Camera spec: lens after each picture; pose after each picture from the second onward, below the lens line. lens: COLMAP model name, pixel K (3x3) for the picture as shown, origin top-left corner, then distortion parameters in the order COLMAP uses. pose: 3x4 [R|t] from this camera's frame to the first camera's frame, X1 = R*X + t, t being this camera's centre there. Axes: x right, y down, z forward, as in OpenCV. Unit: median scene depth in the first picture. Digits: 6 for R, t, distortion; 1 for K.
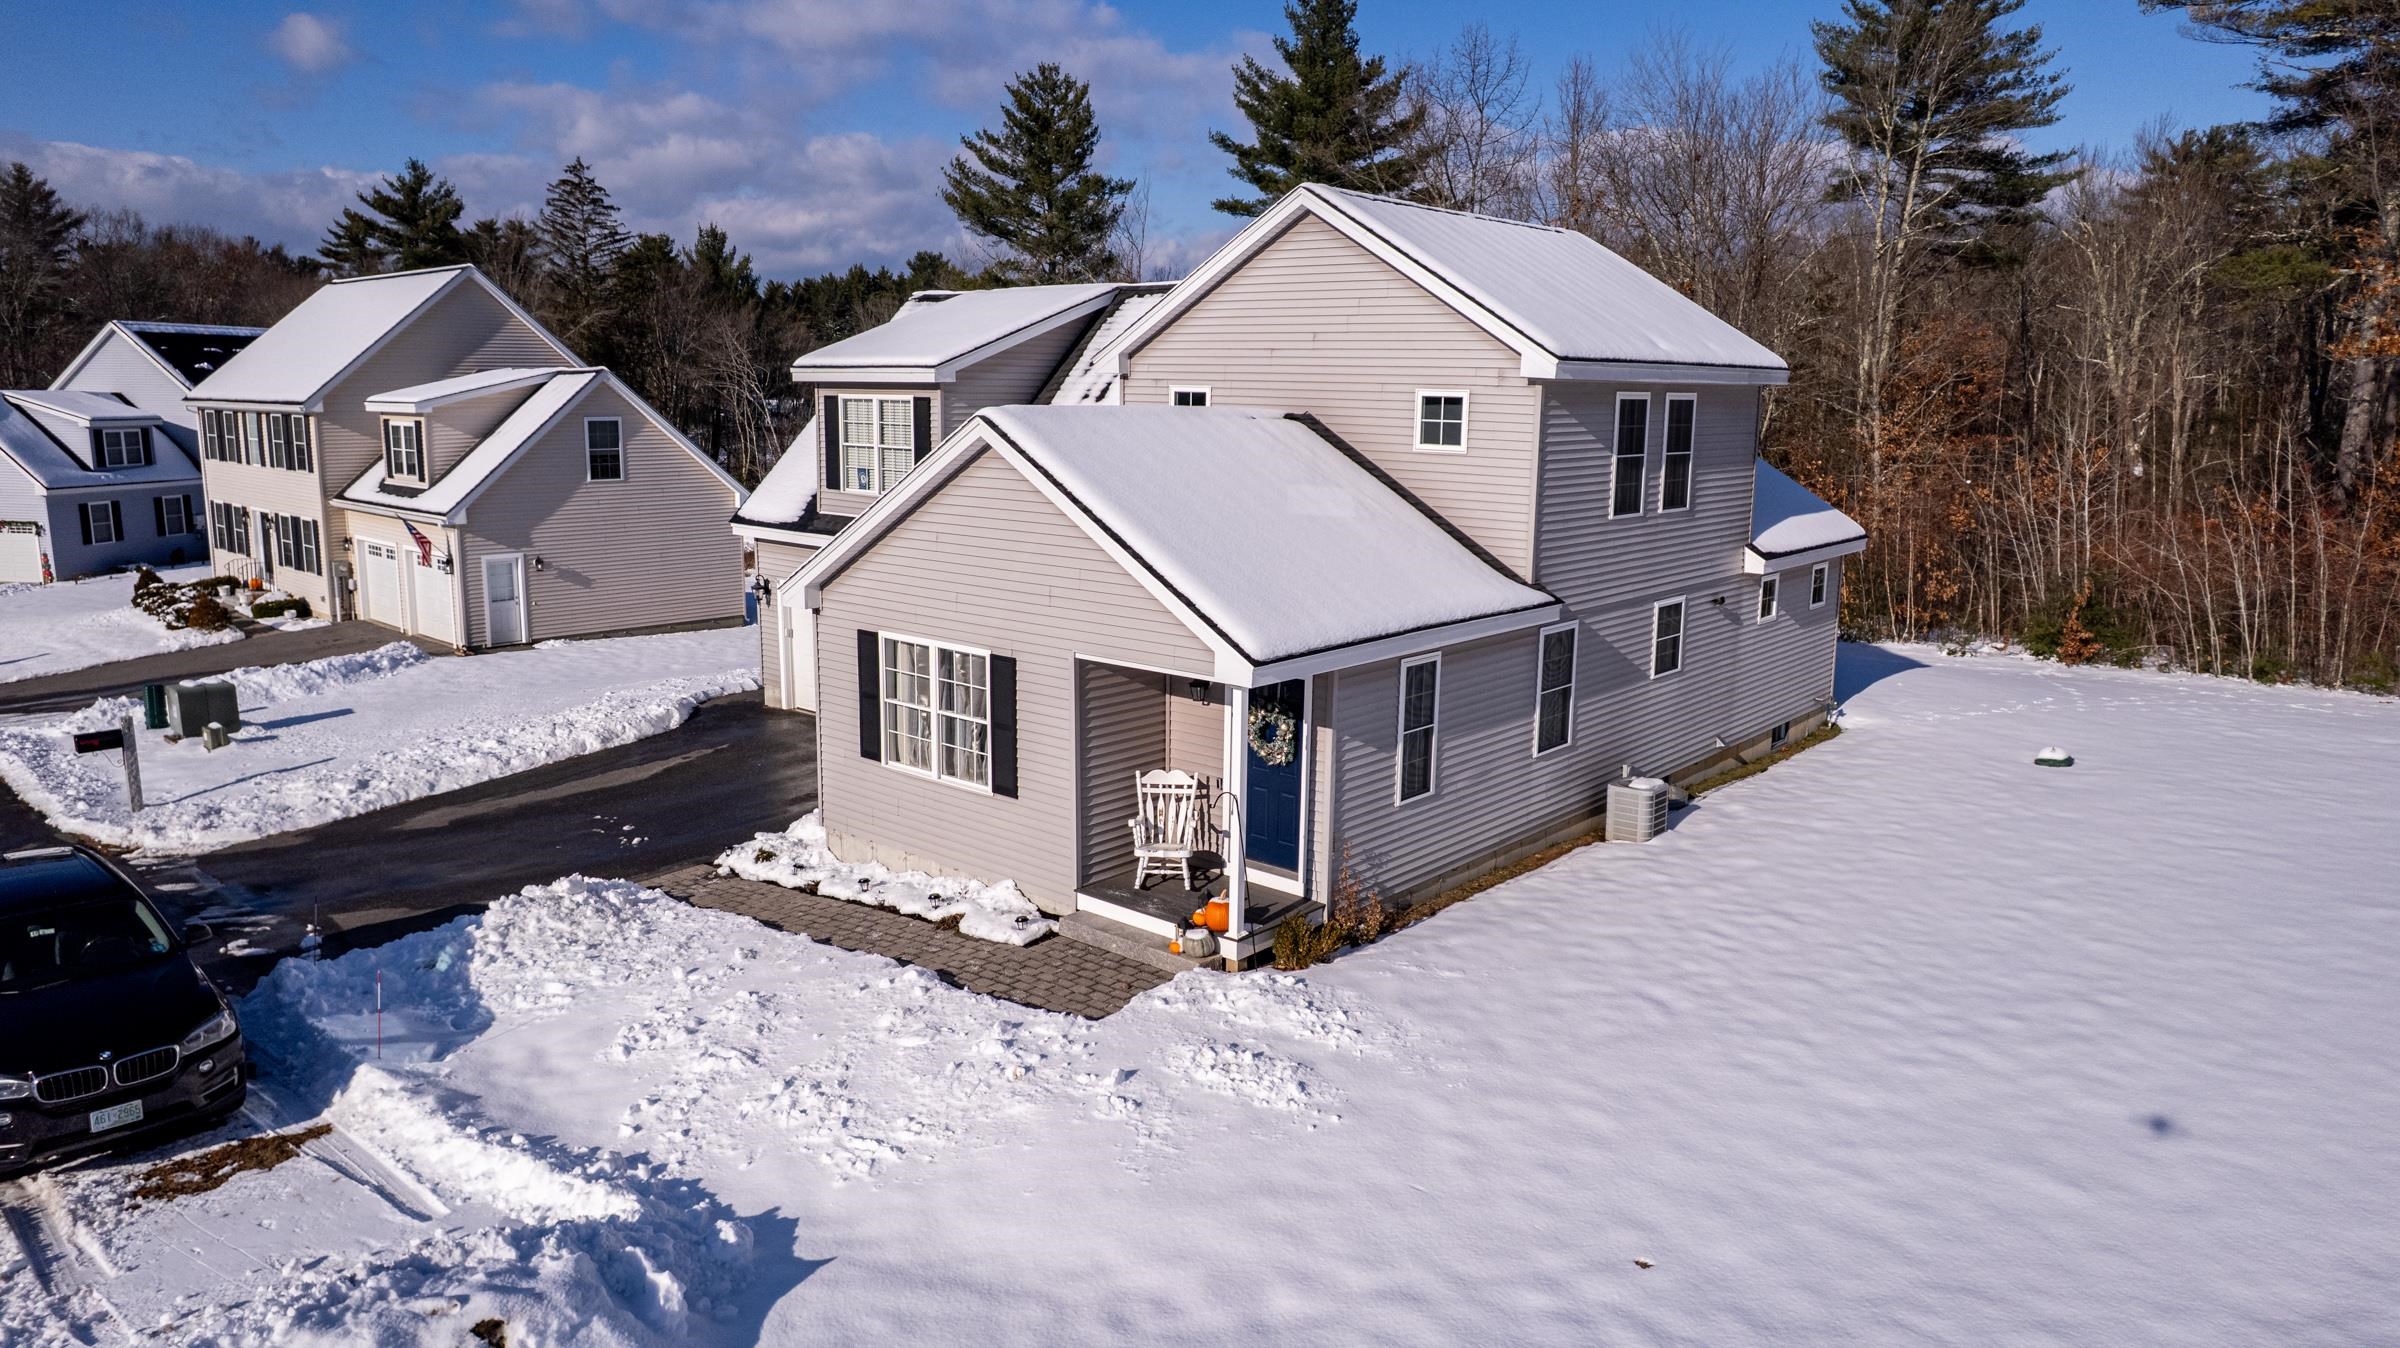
lens RADIAL K [[1524.1, 0, 1201.9], [0, 1524.1, 683.5], [0, 0, 1]] dist [-0.059681, 0.047305]
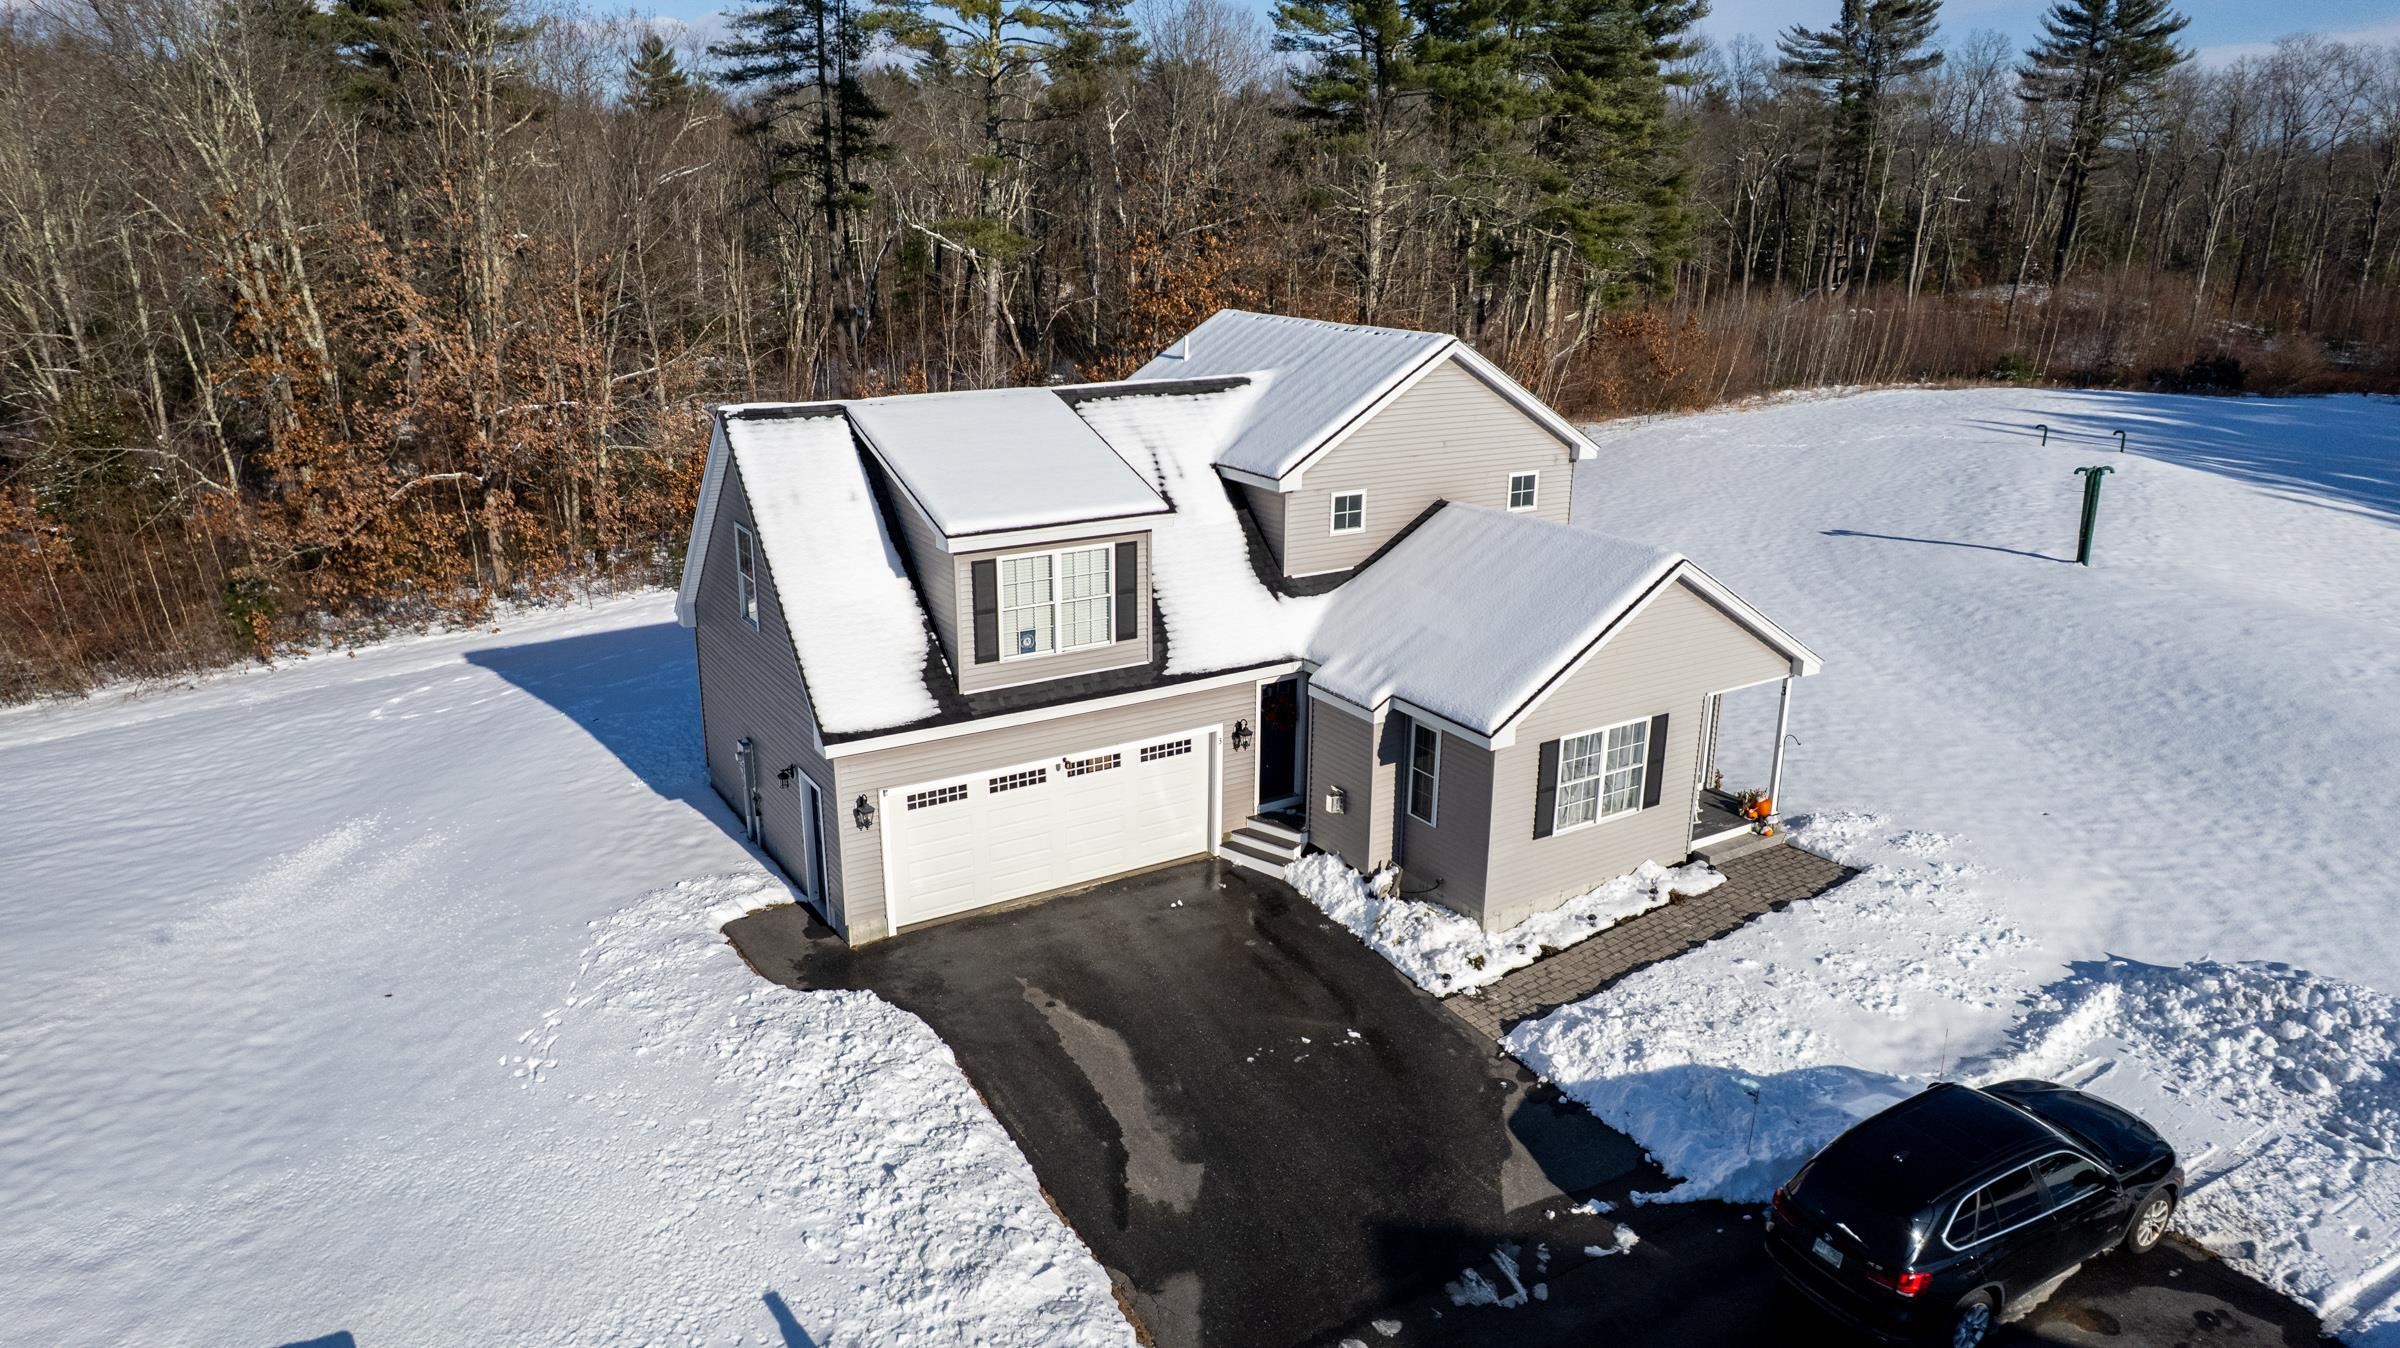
lens RADIAL K [[1524.1, 0, 1215.3], [0, 1524.1, 676.6], [0, 0, 1]] dist [-0.059681, 0.047305]
pose [[0.292509, -0.294248, 0.909866, -1.523408], [0.178598, 0.951550, 0.250312, -0.479801], [-0.939437, 0.089282, 0.330889, 0.887055]]
